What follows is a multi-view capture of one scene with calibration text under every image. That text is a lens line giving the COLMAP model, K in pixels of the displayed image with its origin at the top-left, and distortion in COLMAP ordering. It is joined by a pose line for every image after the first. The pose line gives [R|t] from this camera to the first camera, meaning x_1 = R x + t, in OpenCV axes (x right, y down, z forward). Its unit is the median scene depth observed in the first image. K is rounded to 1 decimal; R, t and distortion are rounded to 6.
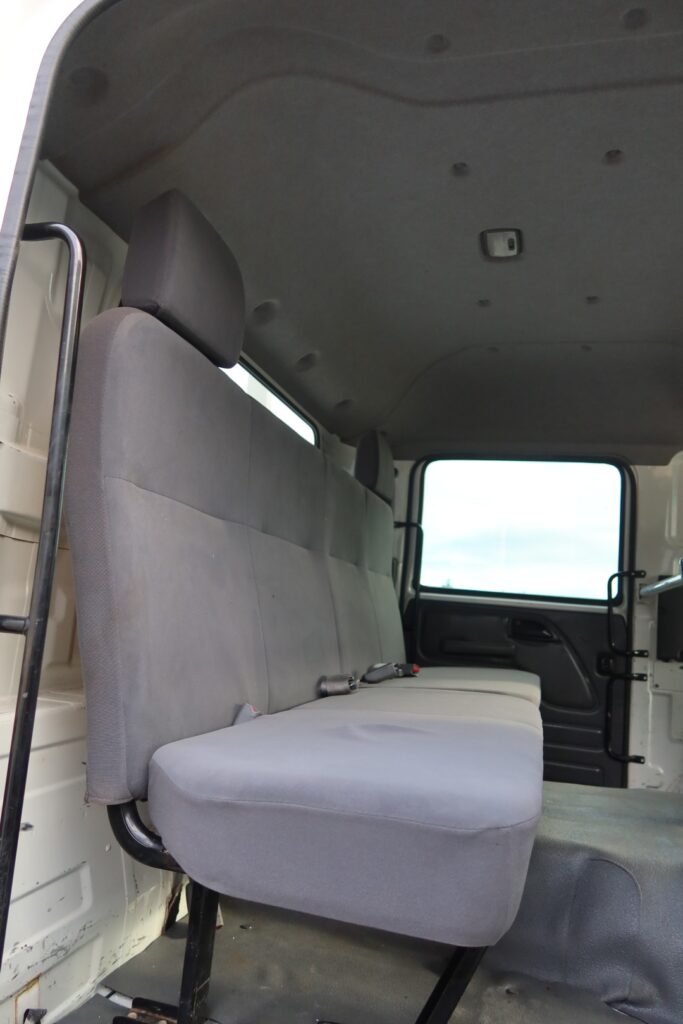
lens RADIAL K [[708.3, 0, 345.1], [0, 708.3, 515.5], [0, 0, 1]] dist [-0.030495, 0.008888]
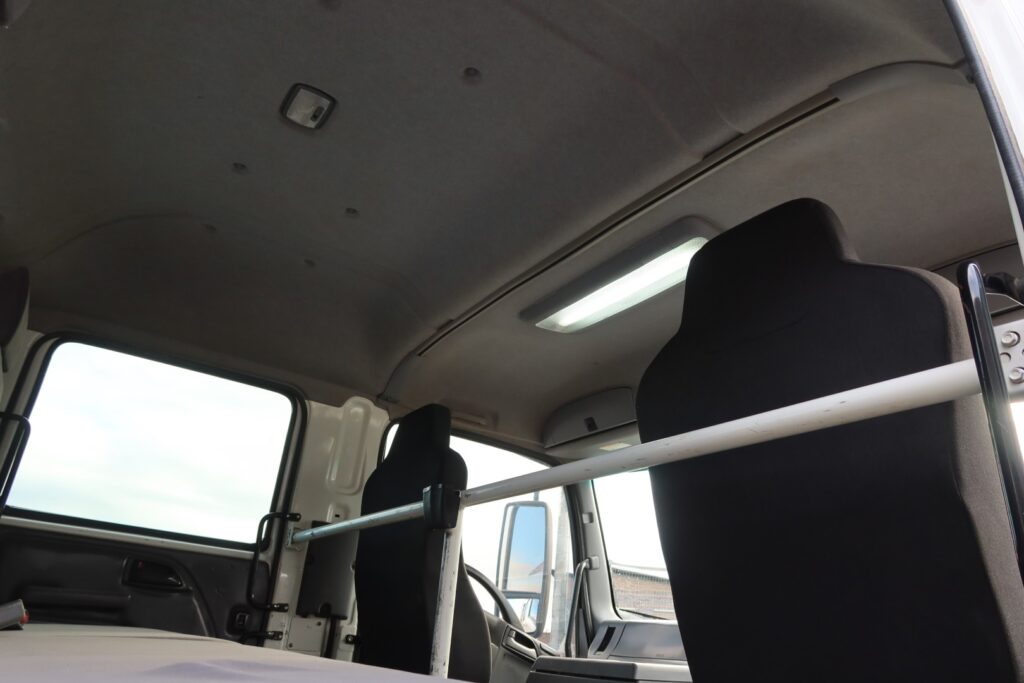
lens RADIAL K [[708.3, 0, 512.0], [0, 708.3, 341.5], [0, 0, 1]] dist [-0.030495, 0.008888]
pose [[0.656526, 0.271913, 0.703588, -0.103494], [-0.127207, 0.959318, -0.252047, 0.059174], [-0.743500, 0.075974, 0.664407, 0.162781]]
